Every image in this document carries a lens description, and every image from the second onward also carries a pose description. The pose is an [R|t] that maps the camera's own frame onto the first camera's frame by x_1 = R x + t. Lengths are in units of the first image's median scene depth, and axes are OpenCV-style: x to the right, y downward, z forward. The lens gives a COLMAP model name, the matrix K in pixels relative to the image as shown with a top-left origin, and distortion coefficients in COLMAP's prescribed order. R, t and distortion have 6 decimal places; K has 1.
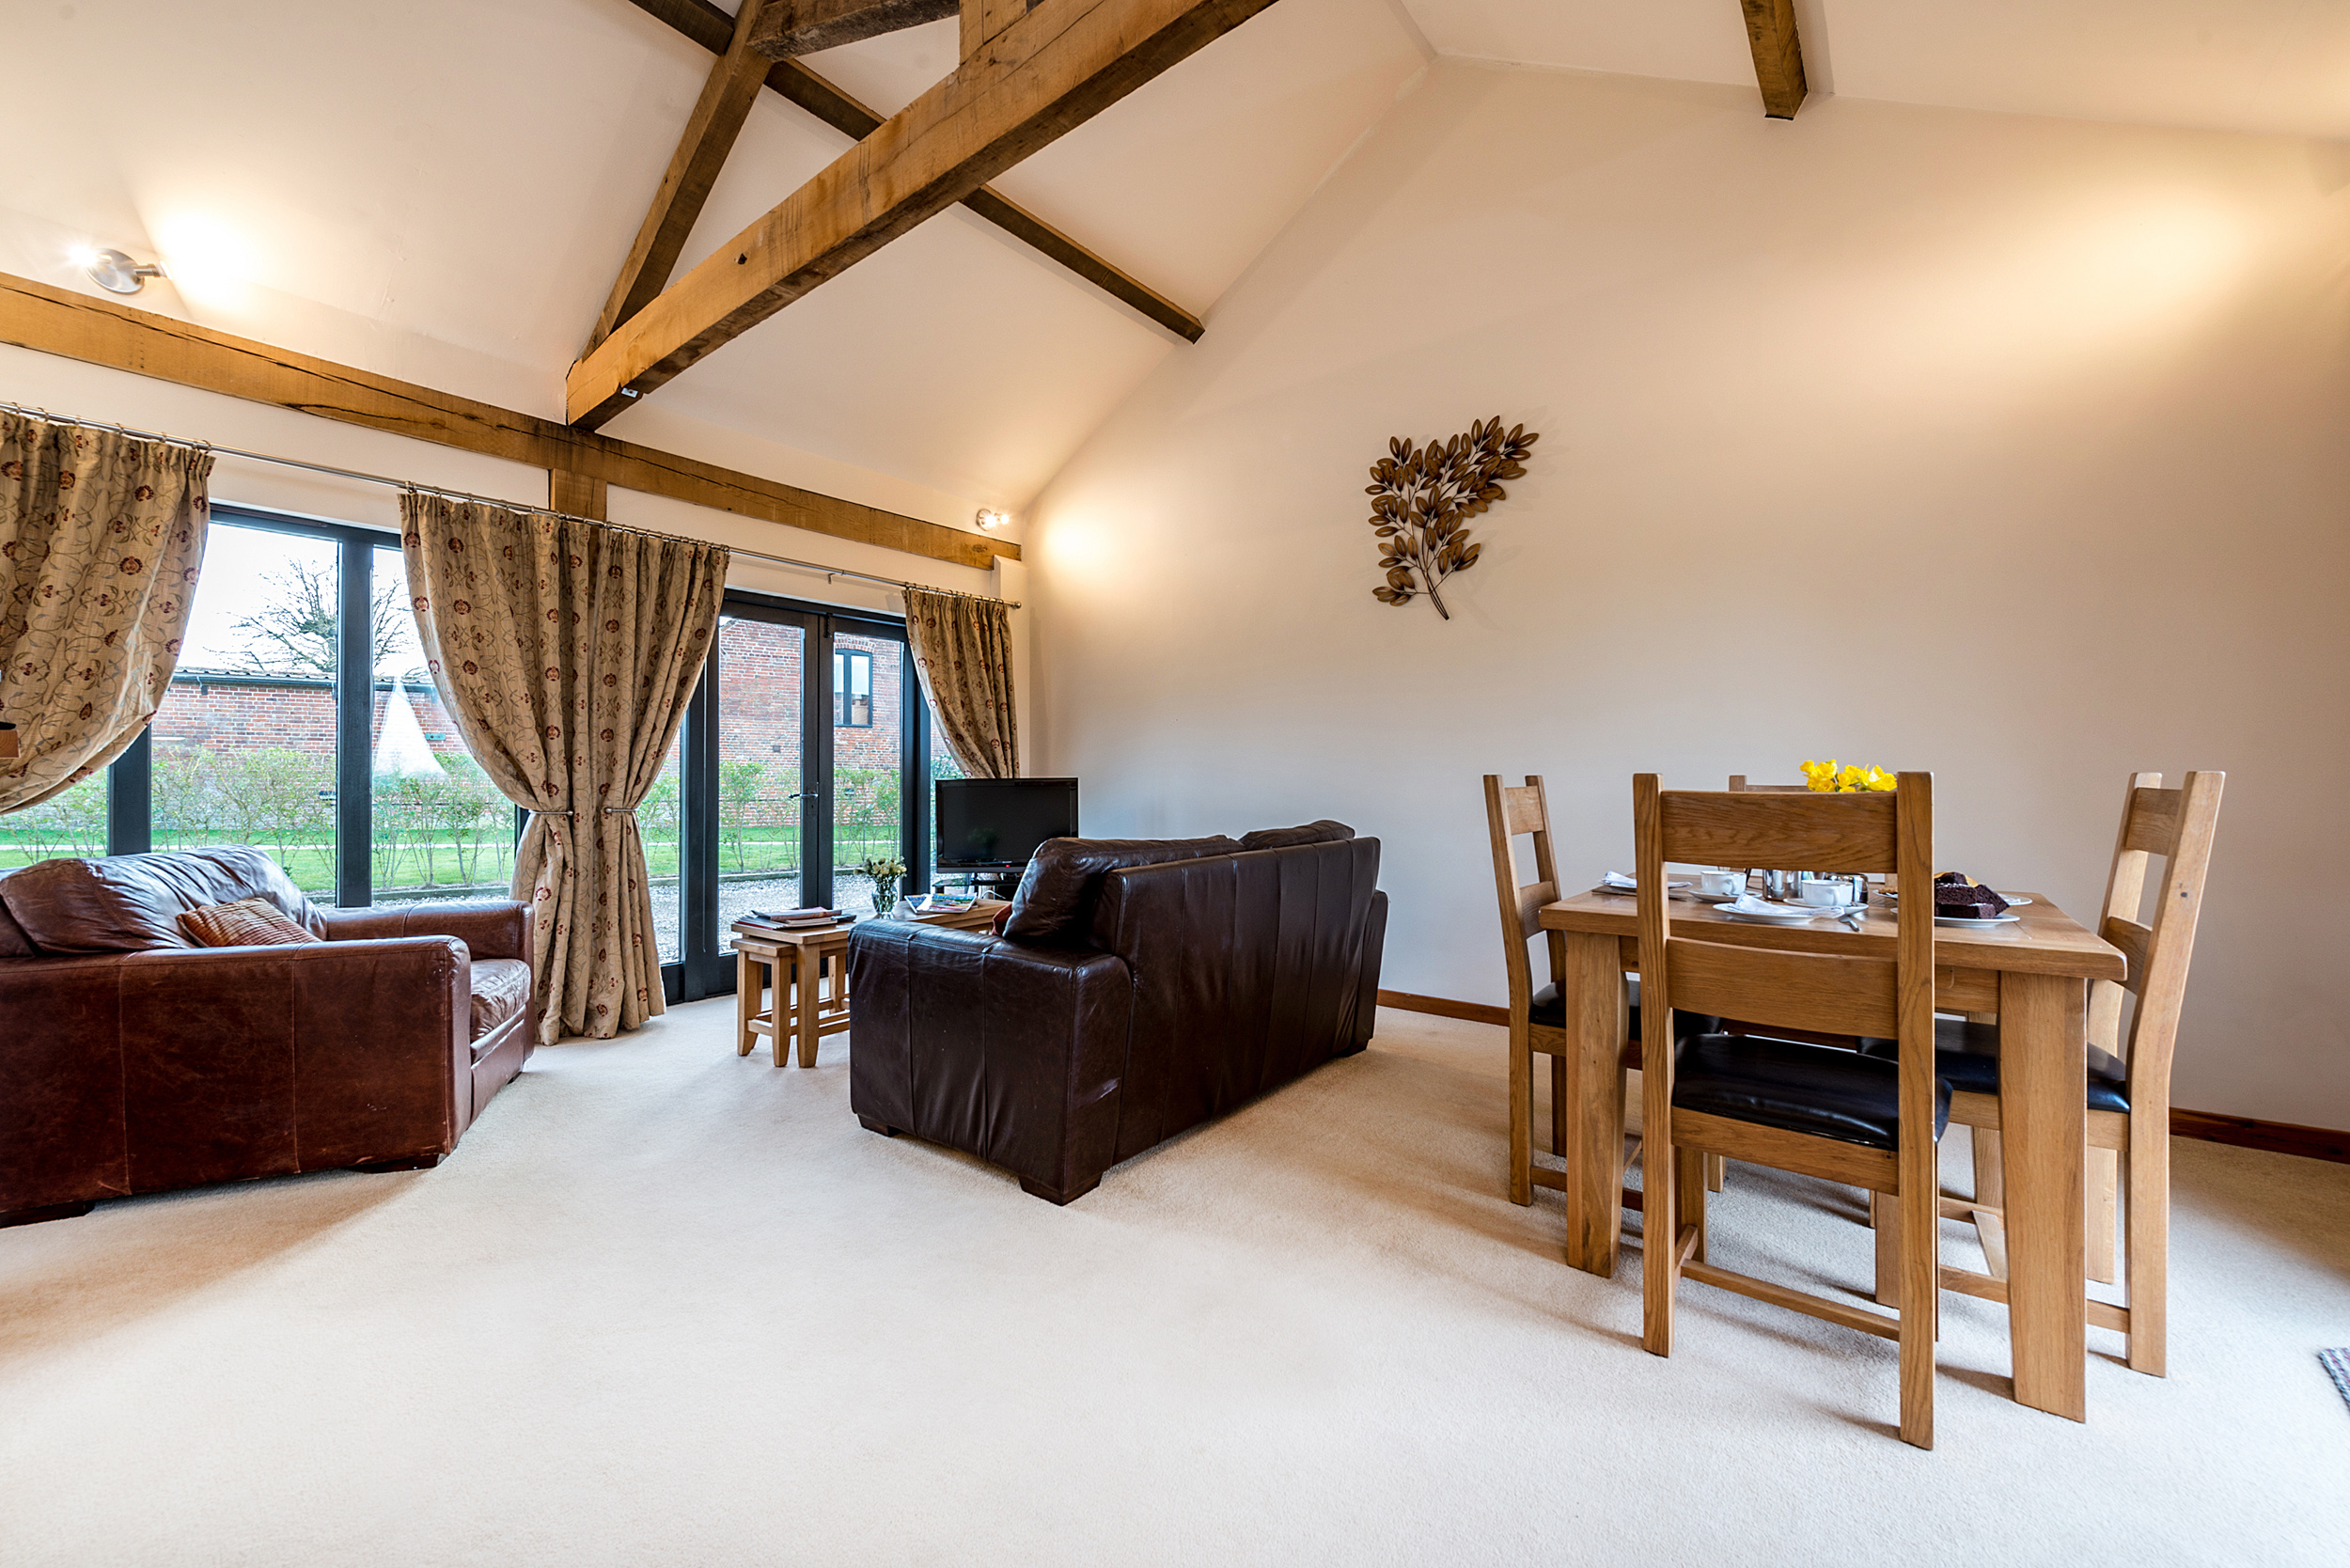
lens RADIAL K [[922.3, 0, 1180.9], [0, 922.3, 783.4], [0, 0, 1]] dist [0.005844, -0.002157]
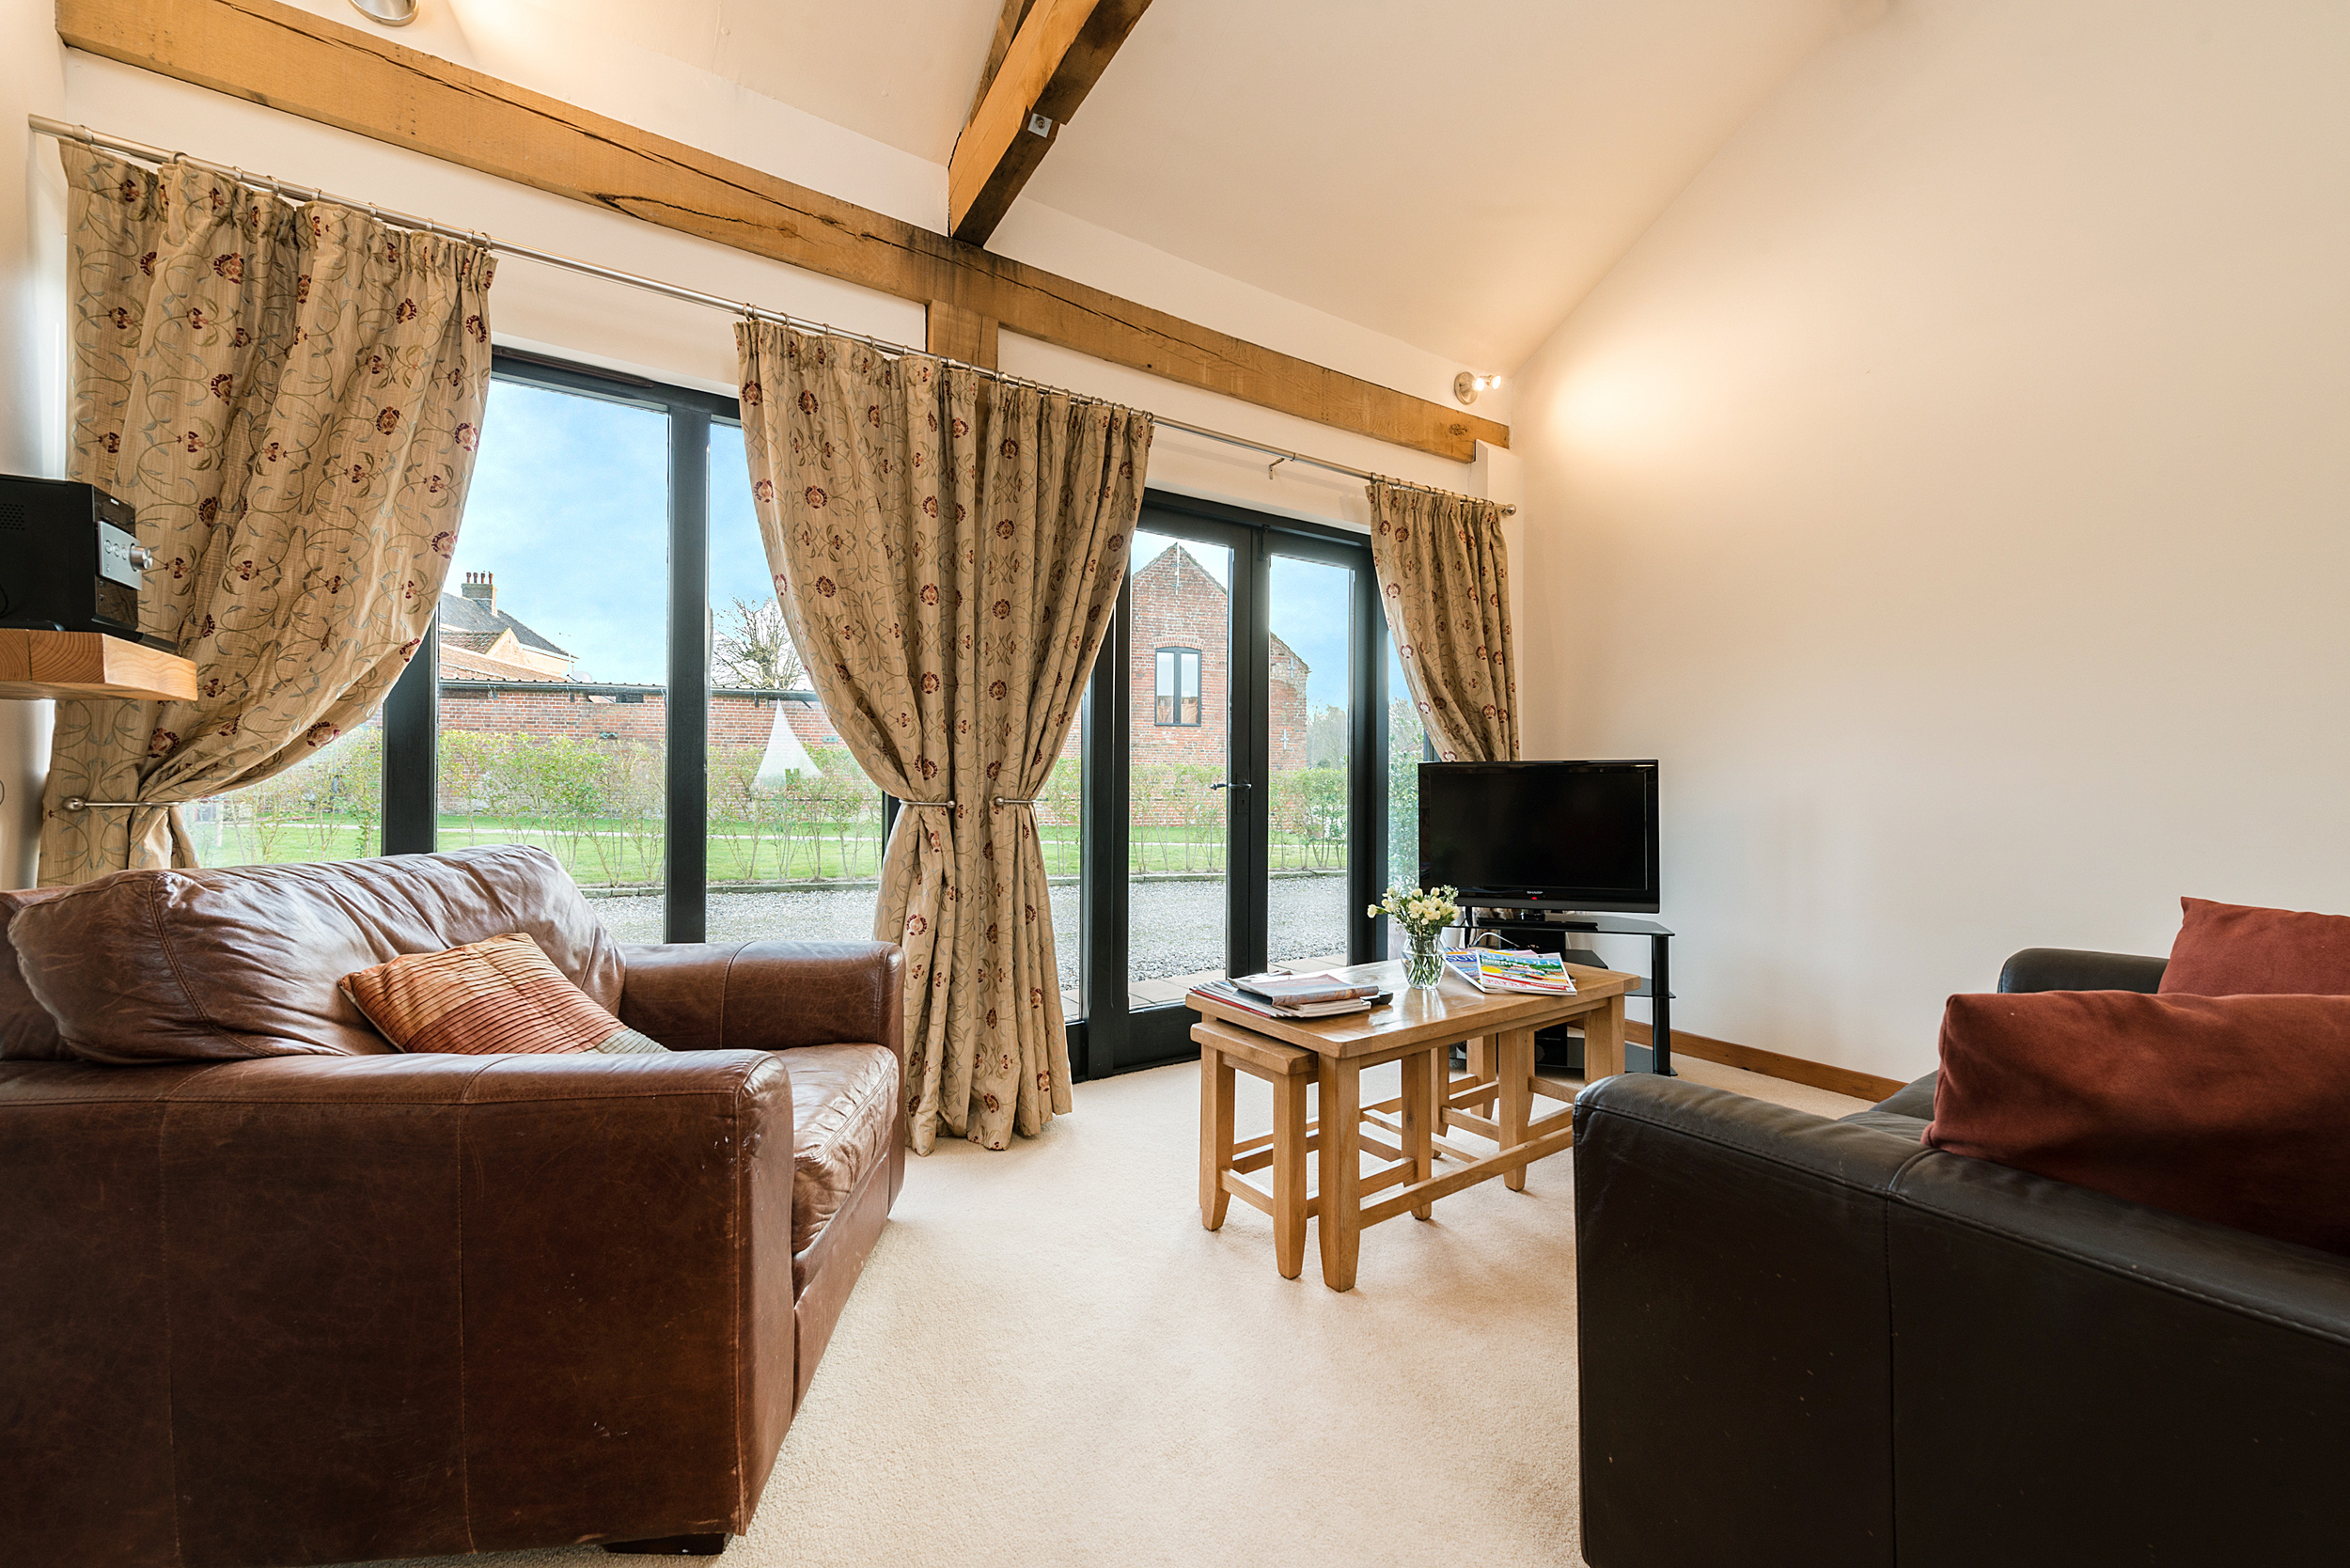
lens RADIAL K [[922.3, 0, 1175.9], [0, 922.3, 789.8], [0, 0, 1]] dist [0.005844, -0.002157]
pose [[0.947094, 0.006467, -0.320891, -0.309758], [-0.005425, 0.999977, 0.004140, 0.019154], [0.320911, -0.002180, 0.947107, 0.444313]]
